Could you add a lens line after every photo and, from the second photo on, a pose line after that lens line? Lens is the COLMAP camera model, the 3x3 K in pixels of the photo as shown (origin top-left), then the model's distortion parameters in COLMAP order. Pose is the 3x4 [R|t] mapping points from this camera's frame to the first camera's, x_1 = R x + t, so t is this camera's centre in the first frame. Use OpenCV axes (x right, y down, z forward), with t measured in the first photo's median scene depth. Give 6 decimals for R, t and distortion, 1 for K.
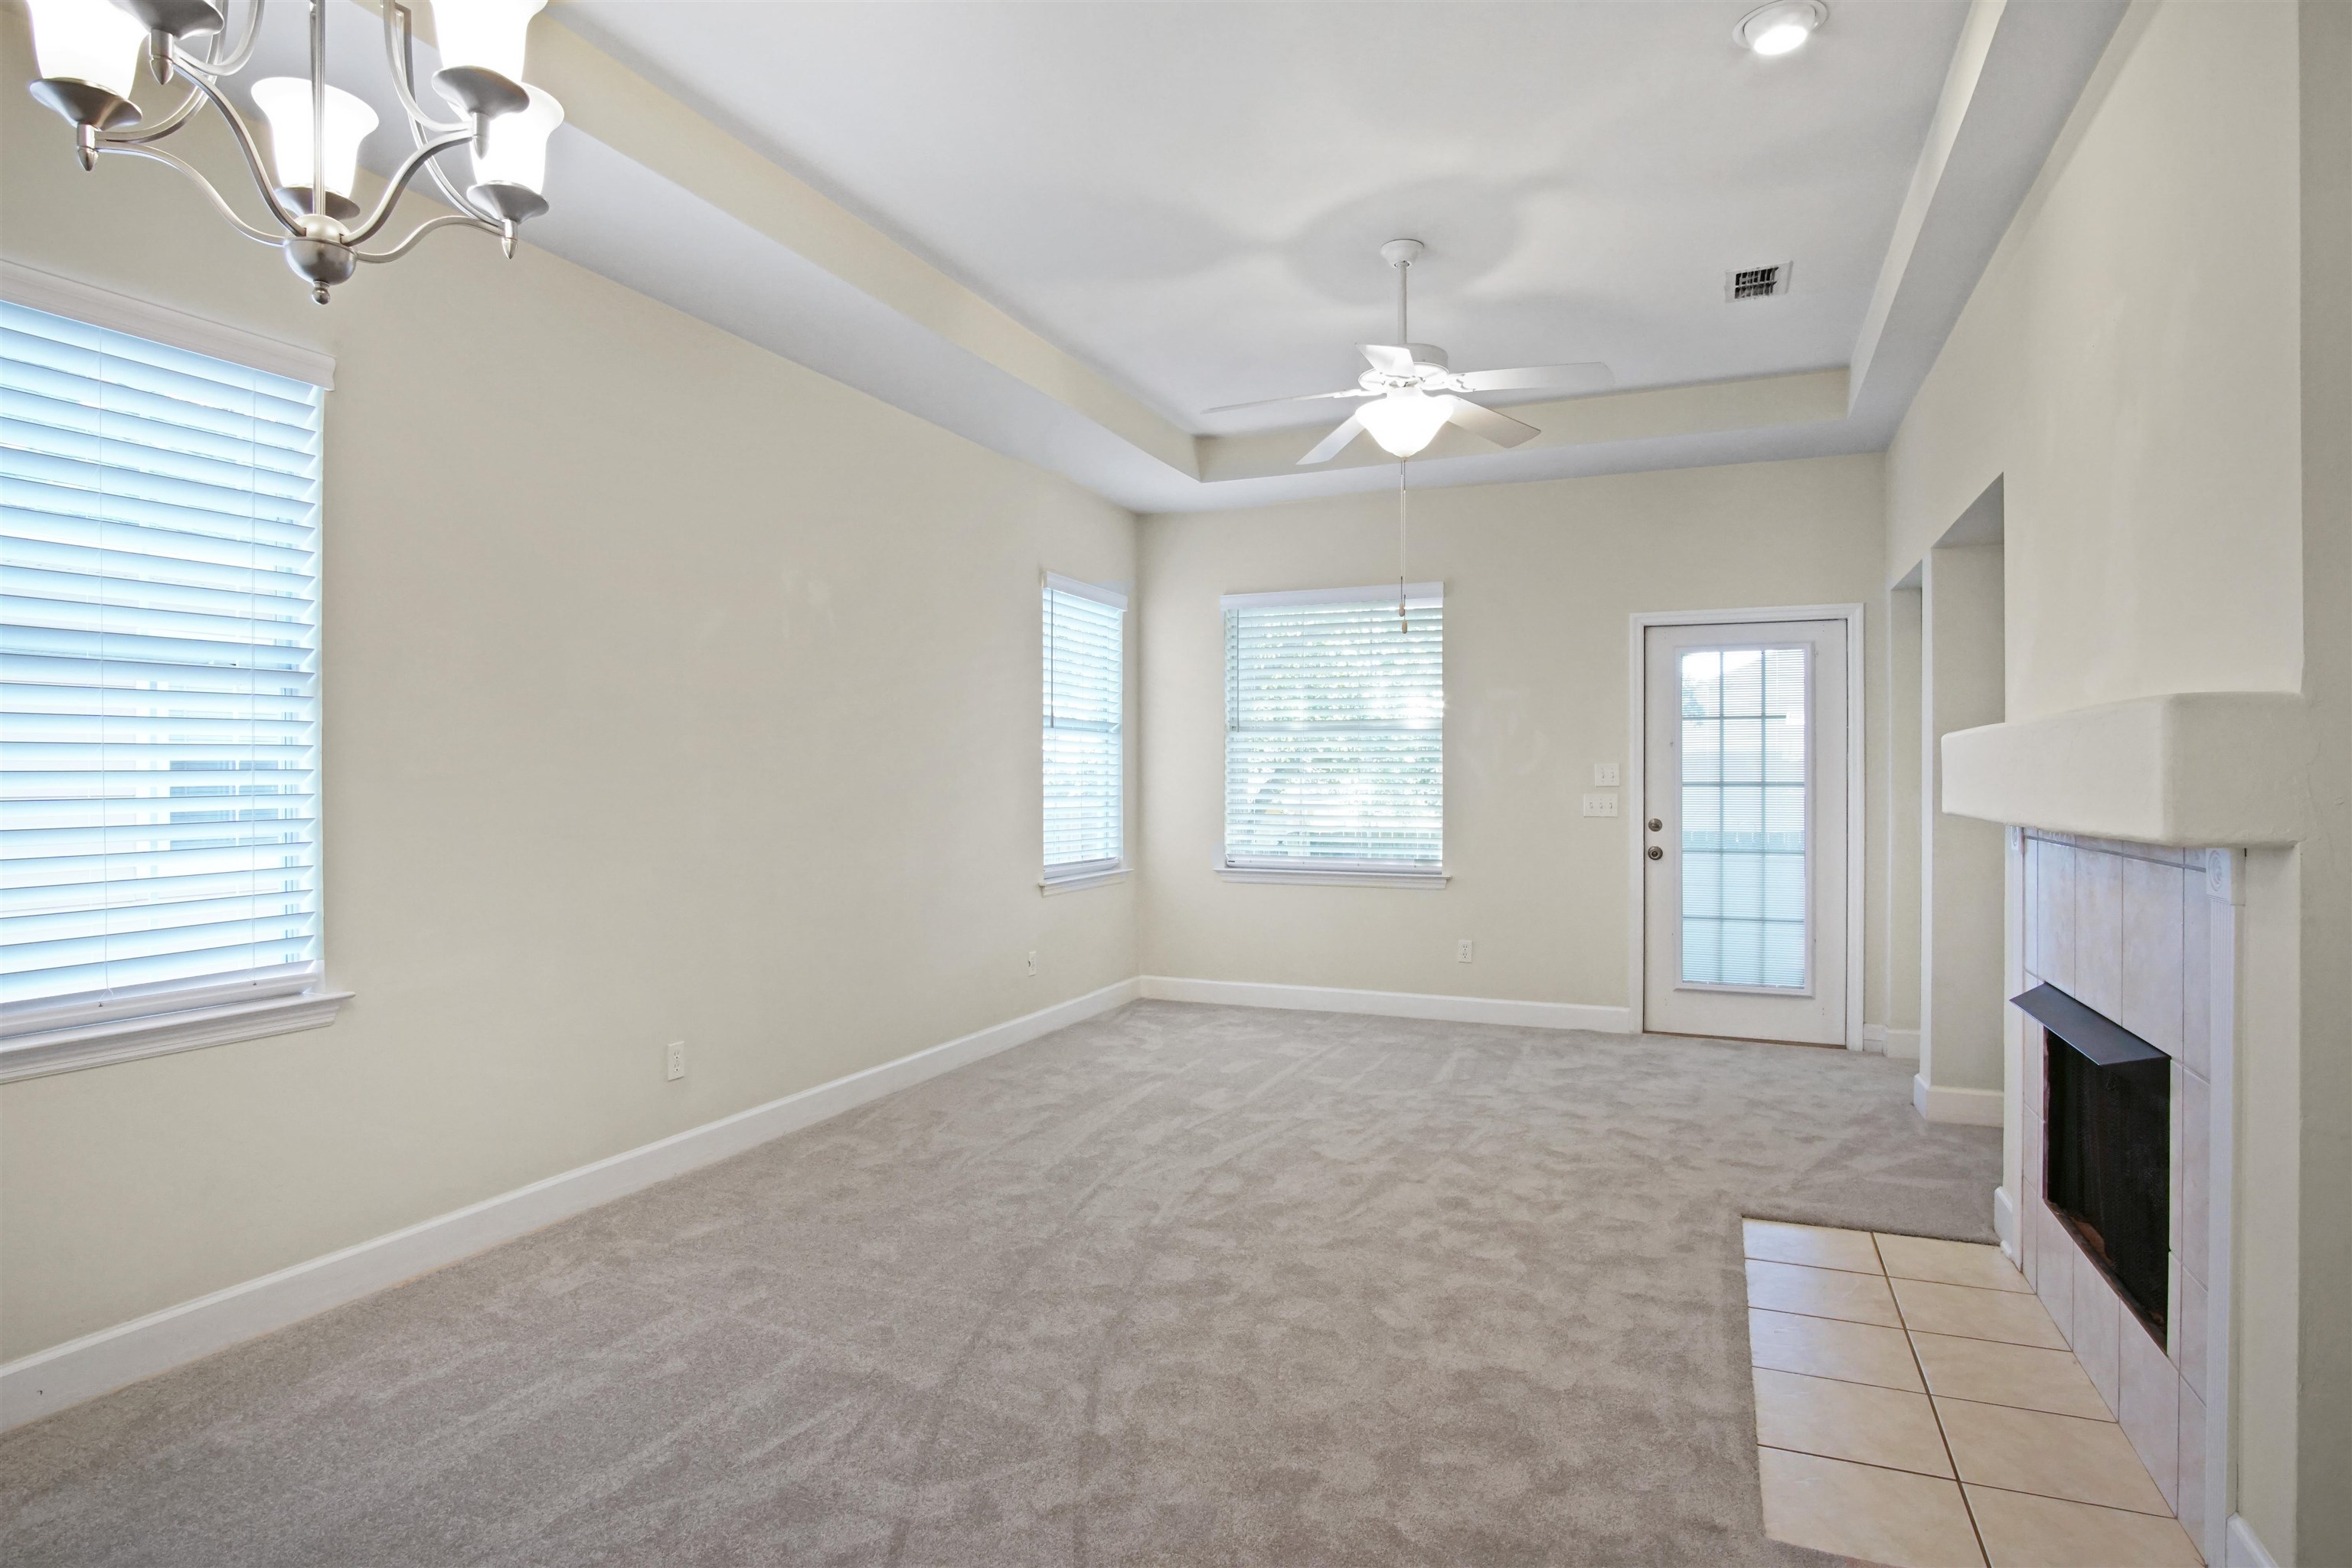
lens RADIAL K [[1259.3, 0, 1165.2], [0, 1259.3, 782.1], [0, 0, 1]] dist [-0.037158, 0.010241]
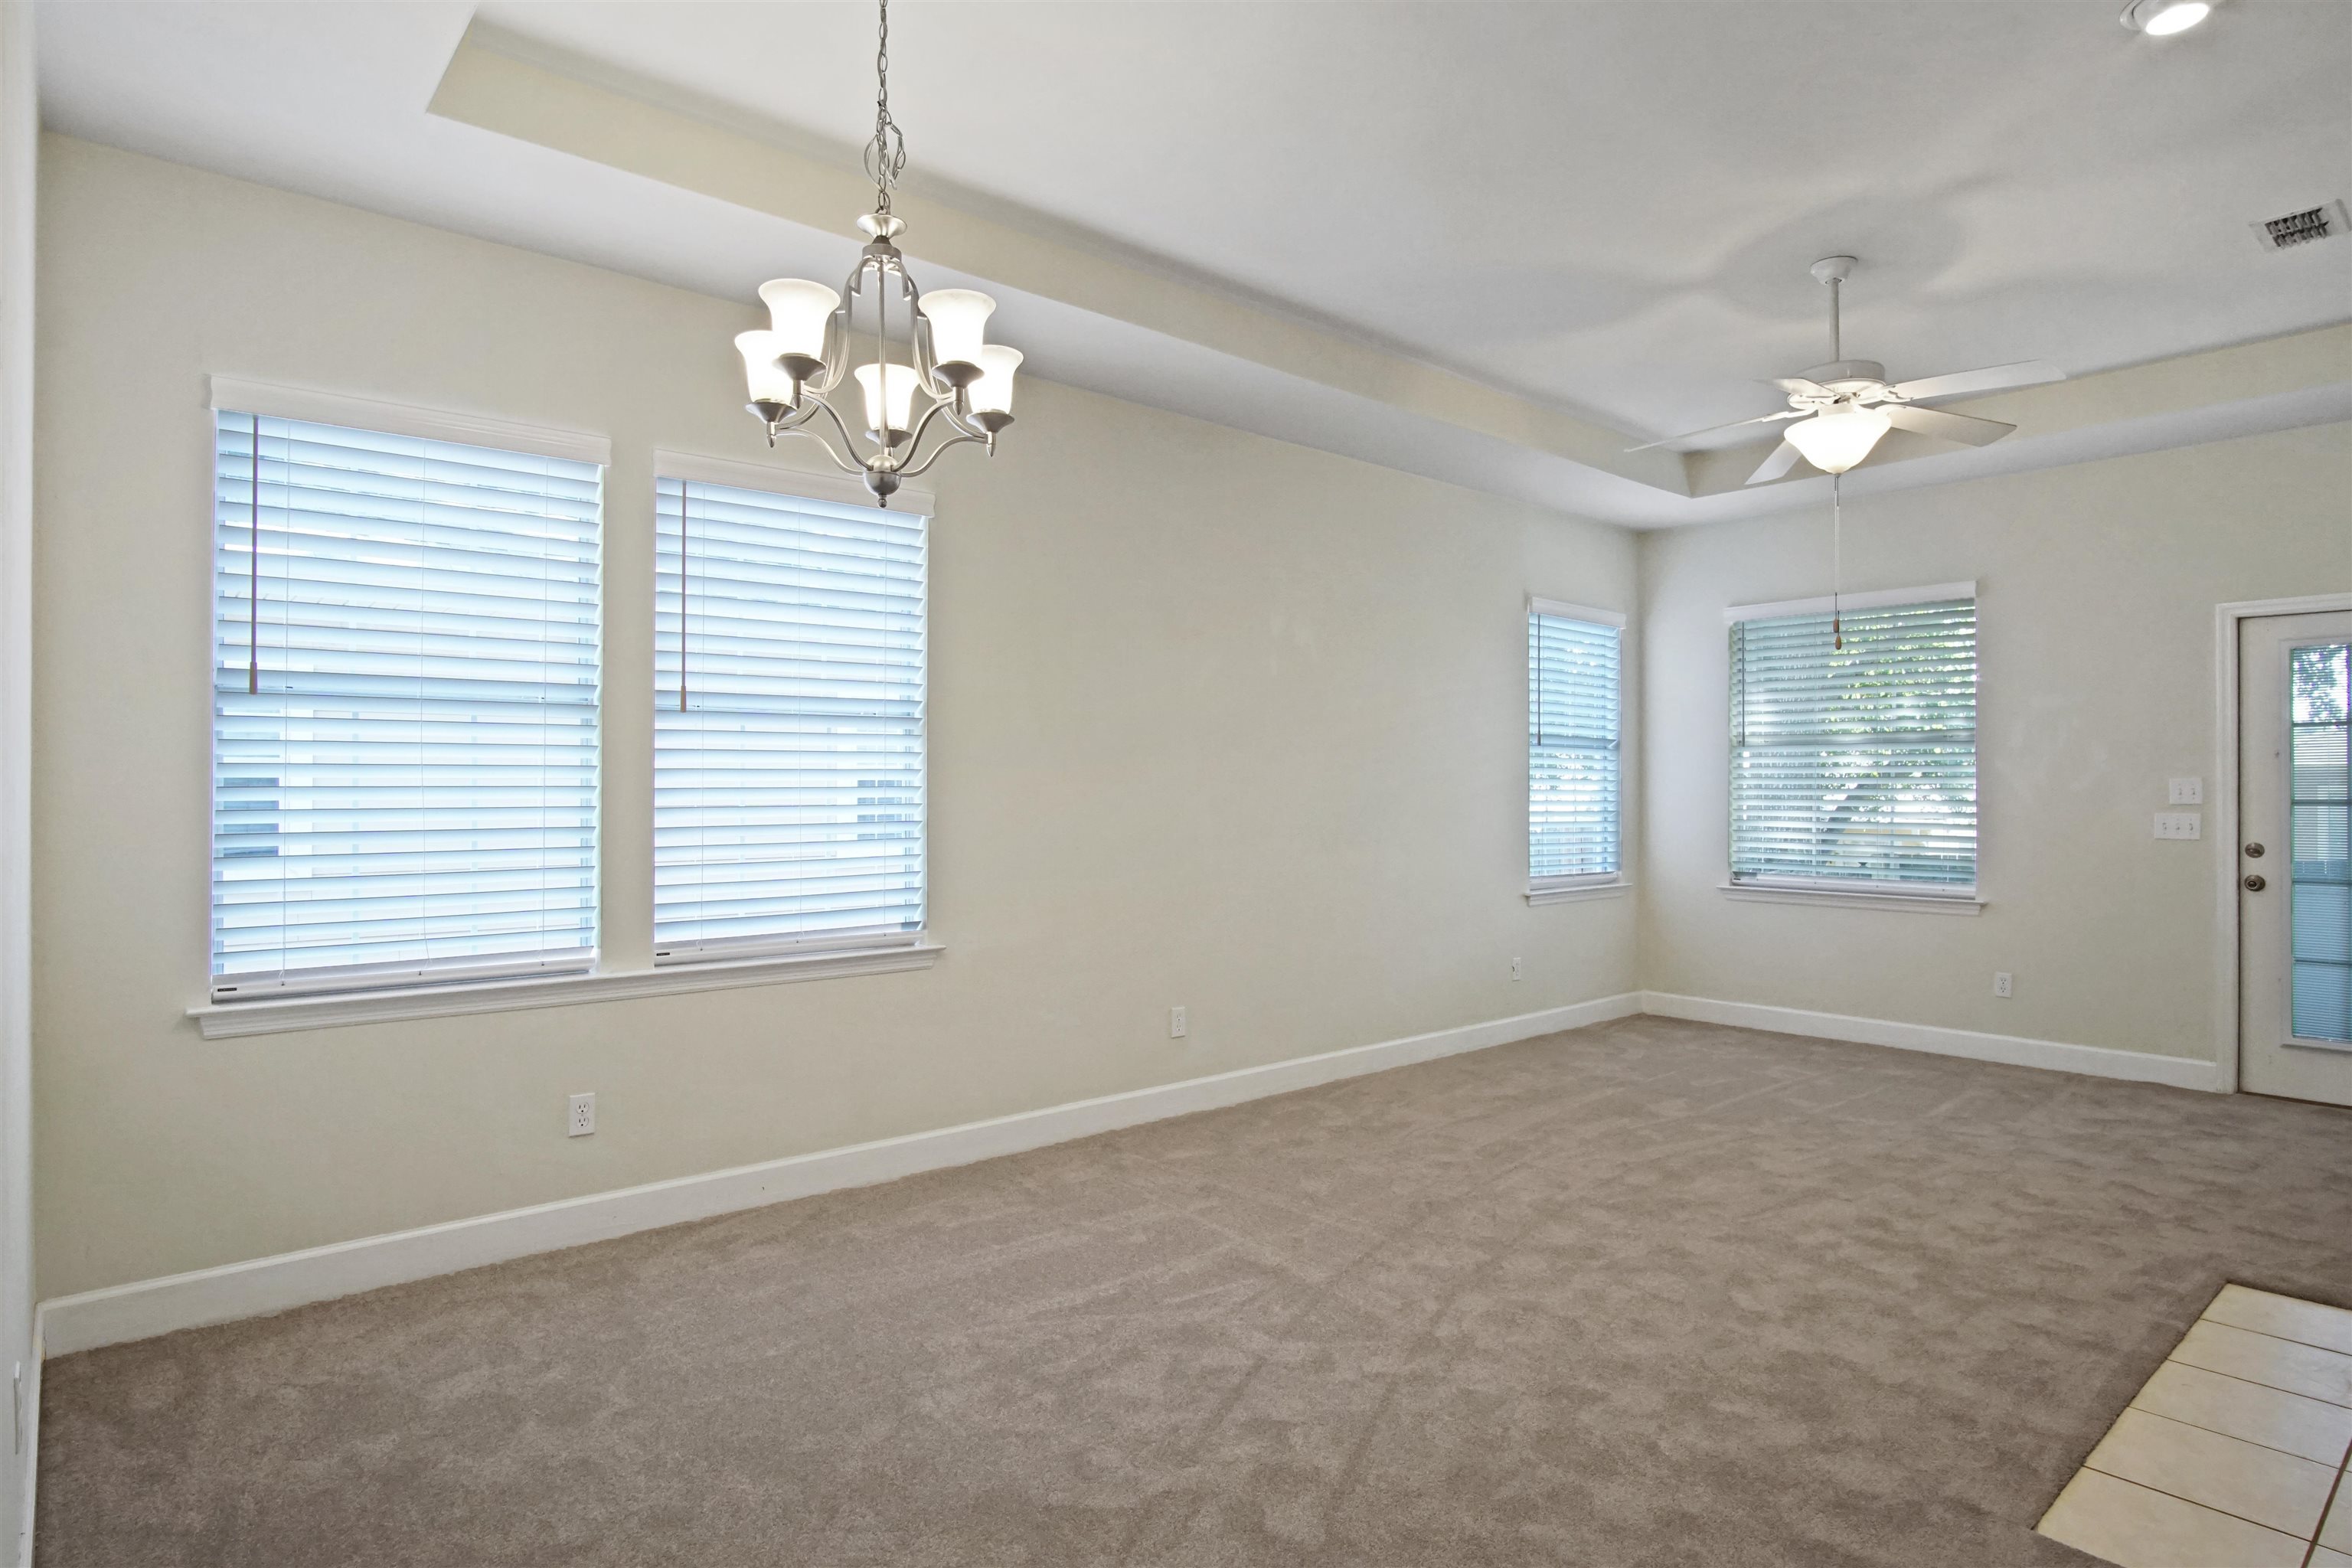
lens RADIAL K [[1259.3, 0, 1160.5], [0, 1259.3, 783.0], [0, 0, 1]] dist [-0.037158, 0.010241]
pose [[0.896376, -0.001611, -0.443291, 0.147290], [-0.003480, 0.999937, -0.010669, 0.000071], [0.443280, 0.011106, 0.896314, -0.126624]]
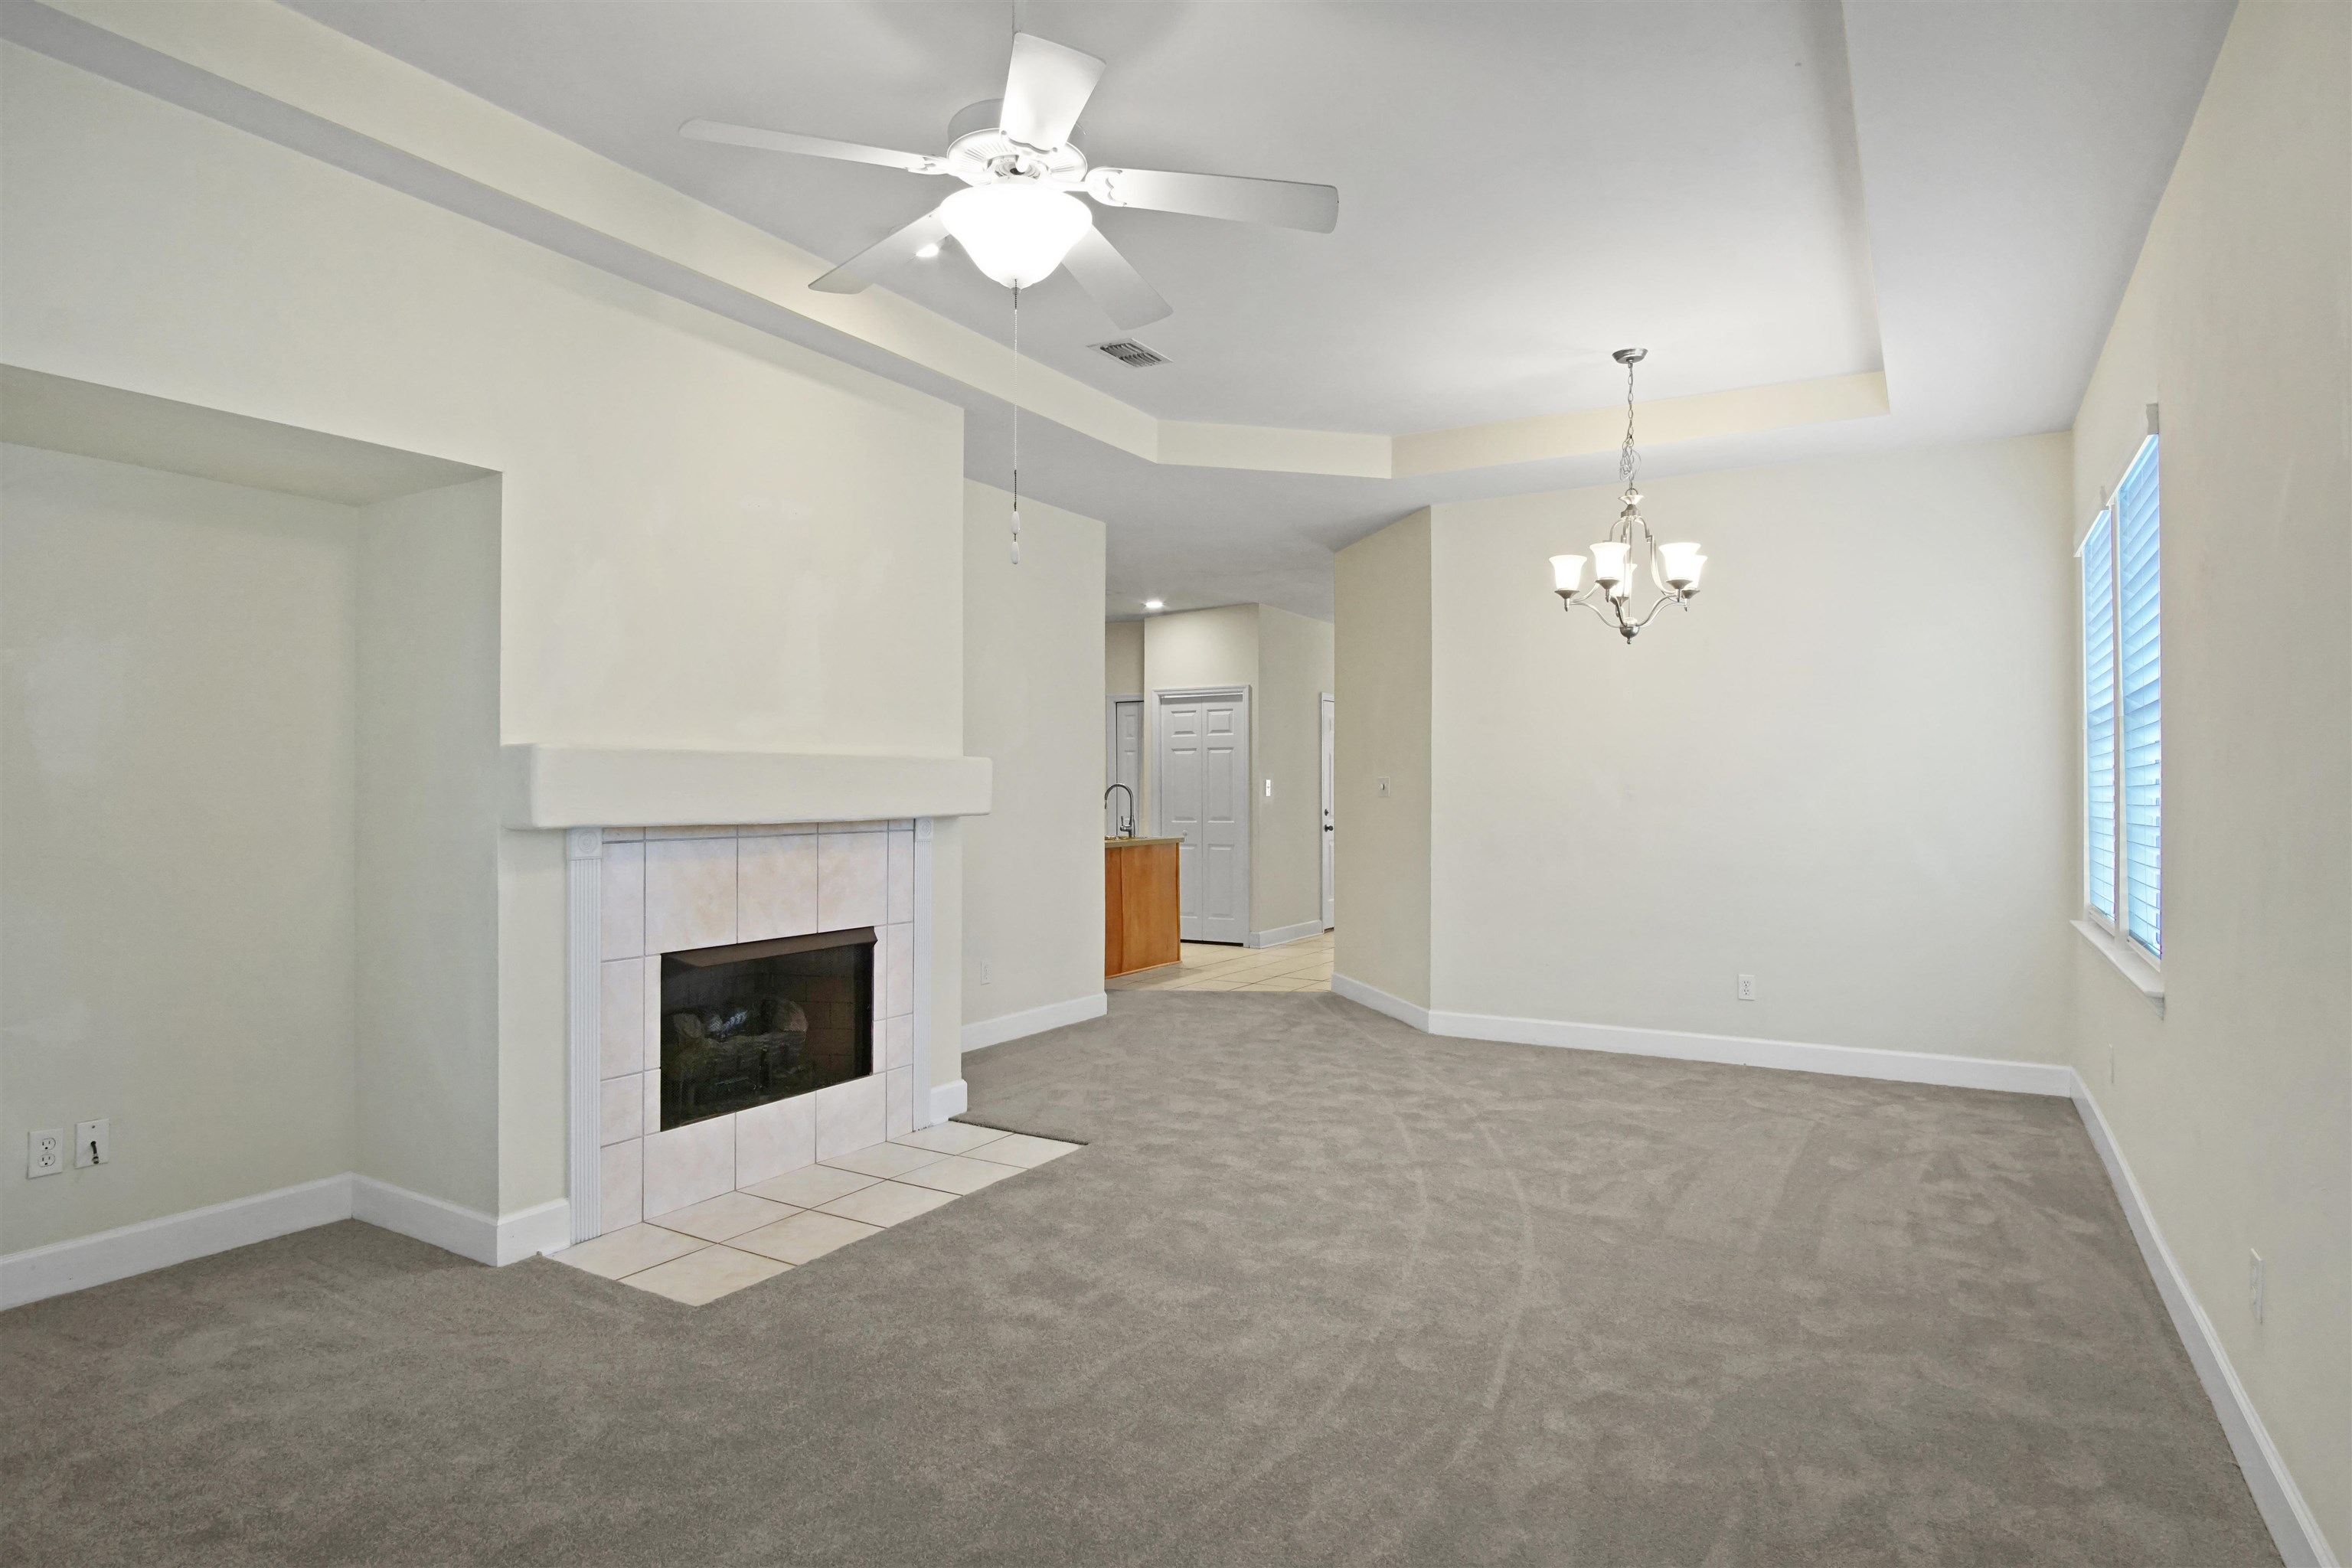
lens RADIAL K [[1259.3, 0, 1172.0], [0, 1259.3, 785.0], [0, 0, 1]] dist [-0.037158, 0.010241]
pose [[-0.990274, 0.000881, 0.139127, 0.020620], [0.000742, 0.999999, -0.001050, -0.004824], [-0.139128, -0.000936, -0.990274, 1.602885]]
